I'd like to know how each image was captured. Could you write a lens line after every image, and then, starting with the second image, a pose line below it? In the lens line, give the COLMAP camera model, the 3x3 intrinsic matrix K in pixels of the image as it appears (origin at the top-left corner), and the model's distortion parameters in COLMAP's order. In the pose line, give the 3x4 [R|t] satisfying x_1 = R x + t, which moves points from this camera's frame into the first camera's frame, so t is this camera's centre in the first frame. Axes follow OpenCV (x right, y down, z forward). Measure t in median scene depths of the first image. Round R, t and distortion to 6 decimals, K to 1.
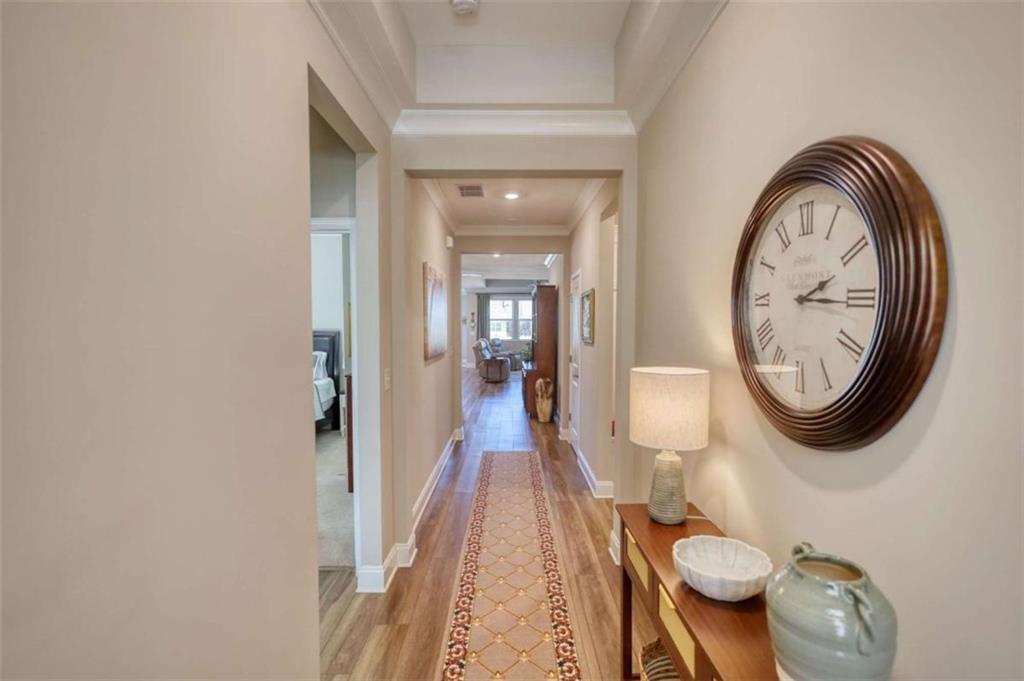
lens RADIAL K [[477.4, 0, 509.3], [0, 477.4, 346.1], [0, 0, 1]] dist [-0.000241, 0.000345]
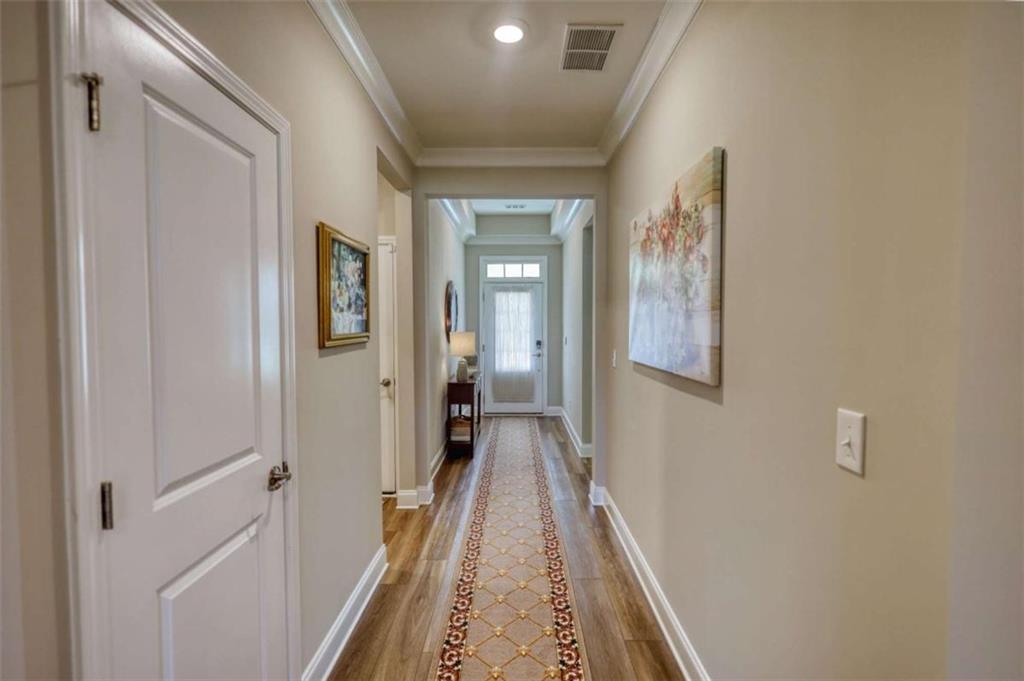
lens RADIAL K [[477.4, 0, 509.3], [0, 477.4, 346.1], [0, 0, 1]] dist [-0.000241, 0.000345]
pose [[-0.999693, -0.019792, 0.014910, 0.003274], [-0.018015, 0.993640, 0.111151, -0.078291], [-0.017016, 0.110848, -0.993692, 1.861214]]
